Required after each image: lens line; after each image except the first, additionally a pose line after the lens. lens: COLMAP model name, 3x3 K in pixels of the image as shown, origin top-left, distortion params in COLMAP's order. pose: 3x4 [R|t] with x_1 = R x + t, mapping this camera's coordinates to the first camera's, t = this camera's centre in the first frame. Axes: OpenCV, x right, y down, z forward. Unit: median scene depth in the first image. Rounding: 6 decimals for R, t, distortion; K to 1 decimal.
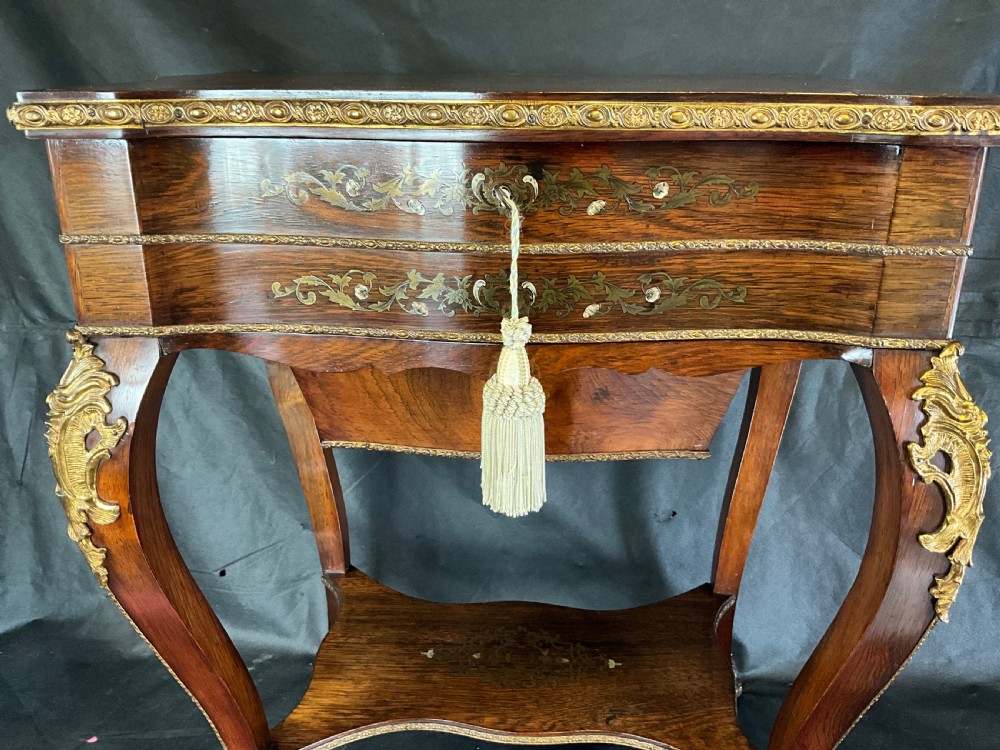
lens RADIAL K [[829.4, 0, 491.8], [0, 829.4, 376.2], [0, 0, 1]] dist [0.082336, -0.162781]
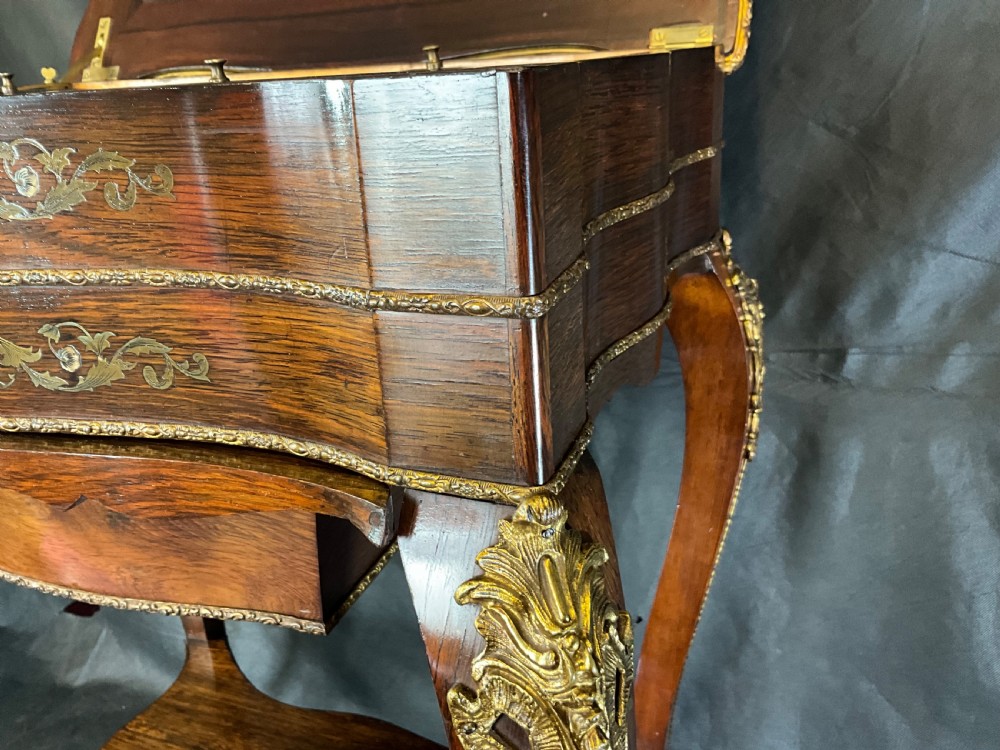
lens RADIAL K [[829.4, 0, 487.3], [0, 829.4, 371.9], [0, 0, 1]] dist [0.082336, -0.162781]
pose [[0.948688, 0.058122, -0.310827, 0.651189], [-0.058463, 0.998256, 0.008231, -0.110154], [0.310763, 0.010363, 0.950431, 0.527162]]
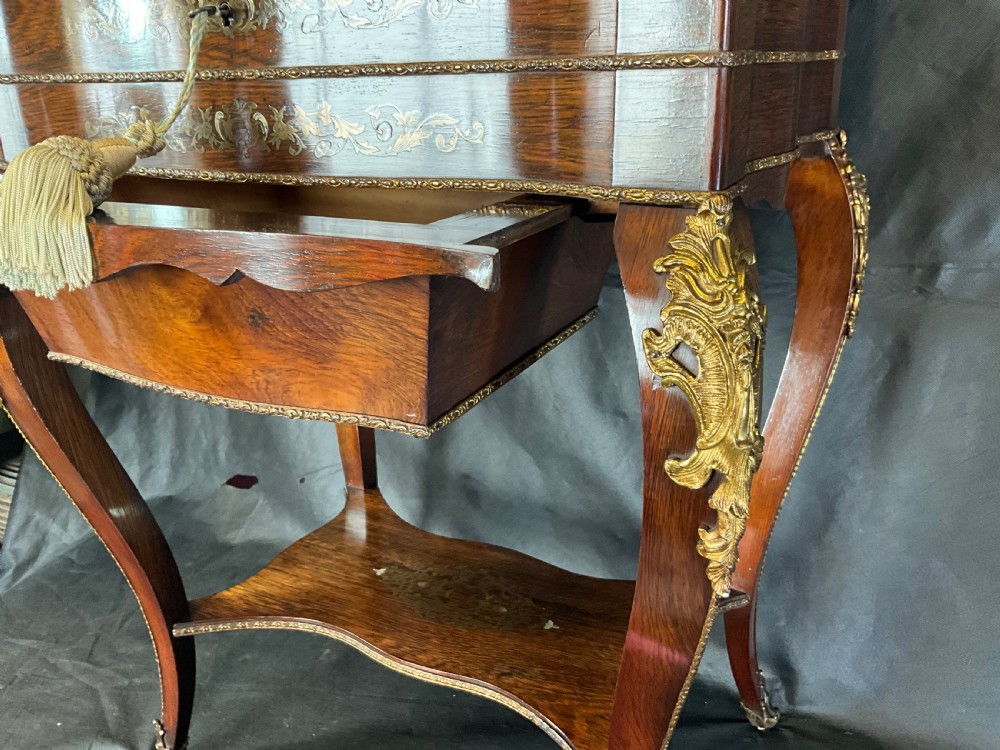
lens RADIAL K [[829.4, 0, 494.3], [0, 829.4, 376.8], [0, 0, 1]] dist [0.082336, -0.162781]
pose [[0.910476, 0.120914, -0.395491, 0.665867], [-0.124944, 0.992040, 0.015659, 0.125338], [0.394236, 0.035157, 0.918337, 0.257182]]
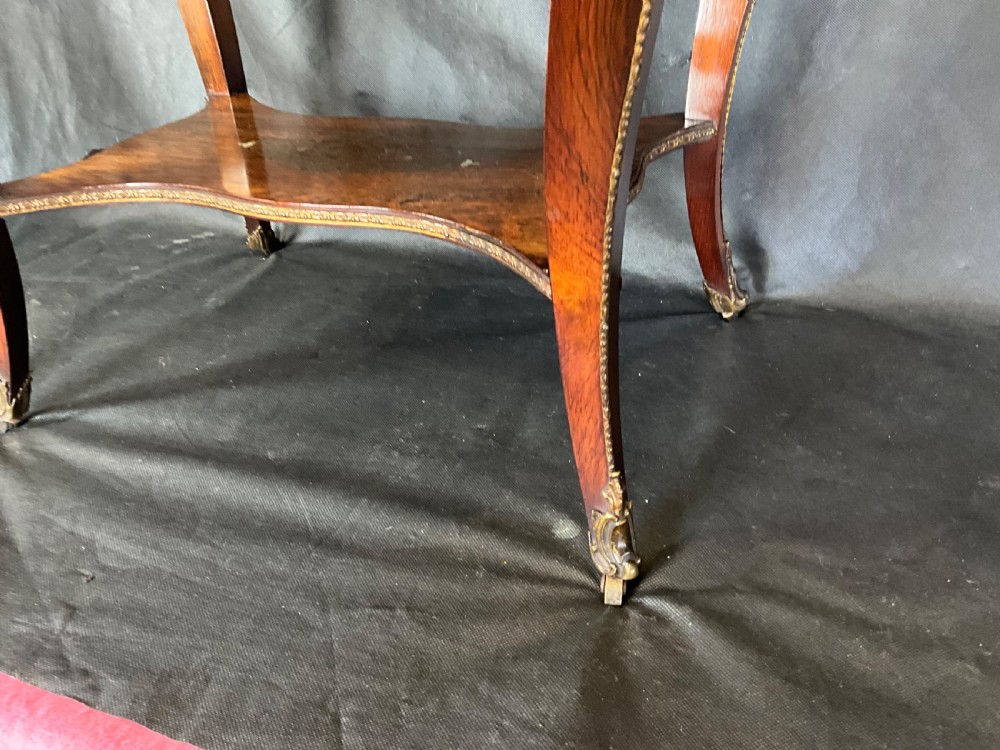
lens RADIAL K [[829.4, 0, 488.4], [0, 829.4, 378.1], [0, 0, 1]] dist [0.082336, -0.162781]
pose [[0.944195, 0.121360, -0.306214, 0.638321], [-0.056375, 0.975474, 0.212774, 0.603049], [0.324526, -0.183638, 0.927879, 0.552671]]
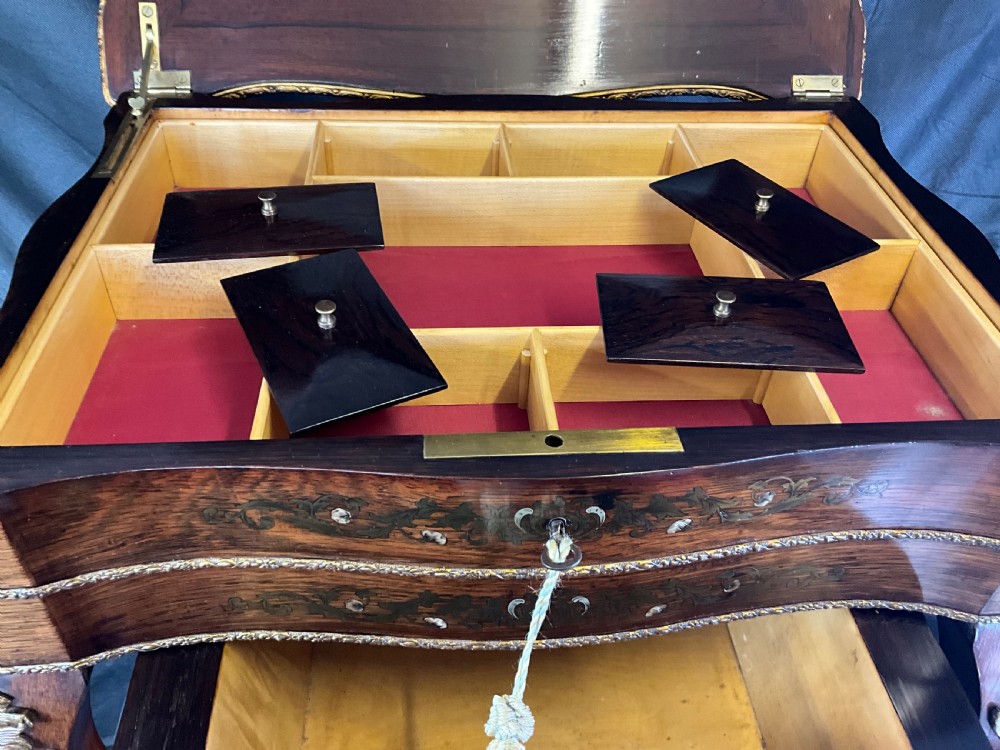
lens RADIAL K [[829.4, 0, 487.1], [0, 829.4, 377.5], [0, 0, 1]] dist [0.082336, -0.162781]
pose [[0.991822, -0.054975, 0.115178, -0.114871], [0.012599, 0.940238, 0.340284, -0.549621], [-0.127002, -0.336050, 0.933242, 0.356589]]
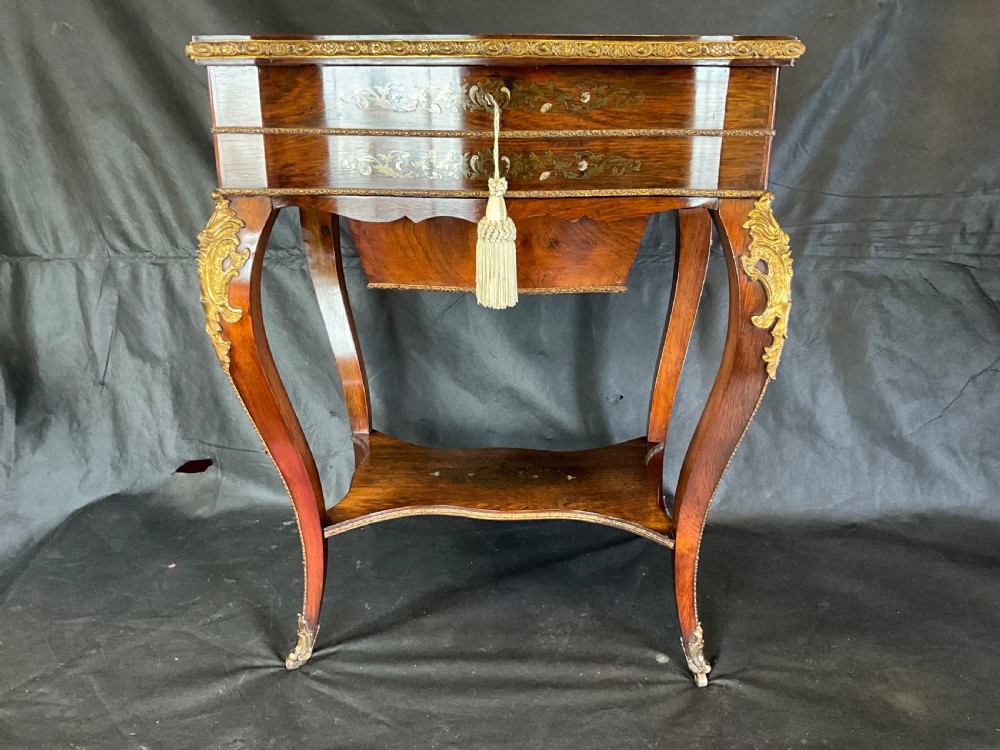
lens RADIAL K [[829.4, 0, 490.8], [0, 829.4, 379.0], [0, 0, 1]] dist [0.082336, -0.162781]
pose [[0.999745, -0.008632, 0.020857, -0.020559], [0.009083, 0.999724, -0.021644, 0.343042], [-0.020665, 0.021828, 0.999548, -0.586862]]
